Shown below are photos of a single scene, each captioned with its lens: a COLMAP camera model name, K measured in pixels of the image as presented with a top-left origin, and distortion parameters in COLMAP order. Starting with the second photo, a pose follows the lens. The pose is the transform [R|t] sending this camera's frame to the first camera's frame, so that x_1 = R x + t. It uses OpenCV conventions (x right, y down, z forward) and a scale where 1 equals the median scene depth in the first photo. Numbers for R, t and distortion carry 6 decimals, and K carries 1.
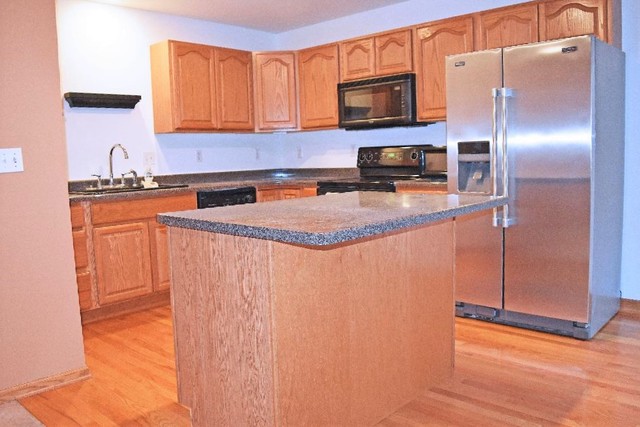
lens RADIAL K [[530.0, 0, 320.0], [0, 530.0, 213.5], [0, 0, 1]] dist [-0.109819, 0.005741]
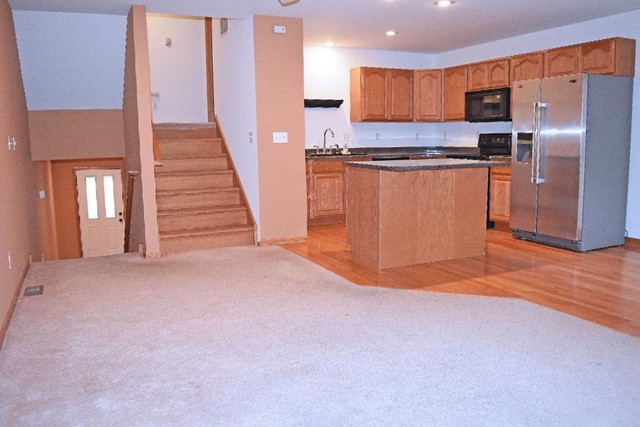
lens RADIAL K [[530.0, 0, 320.0], [0, 530.0, 213.5], [0, 0, 1]] dist [-0.109819, 0.005741]
pose [[0.927347, 0.071375, -0.367333, 0.242453], [-0.056143, 0.997068, 0.051999, 0.056545], [0.369967, -0.027597, 0.928635, -0.631946]]
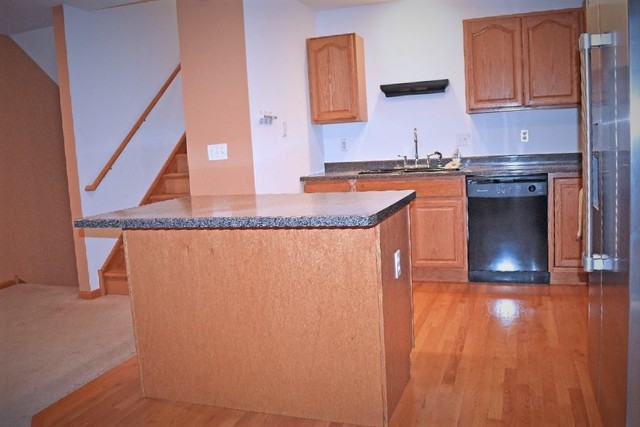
lens RADIAL K [[530.0, 0, 320.0], [0, 530.0, 213.5], [0, 0, 1]] dist [-0.109819, 0.005741]
pose [[0.384100, 0.117624, -0.915769, 0.542429], [-0.053225, 0.993023, 0.105223, -0.057773], [0.921756, 0.008325, 0.387680, 0.367886]]
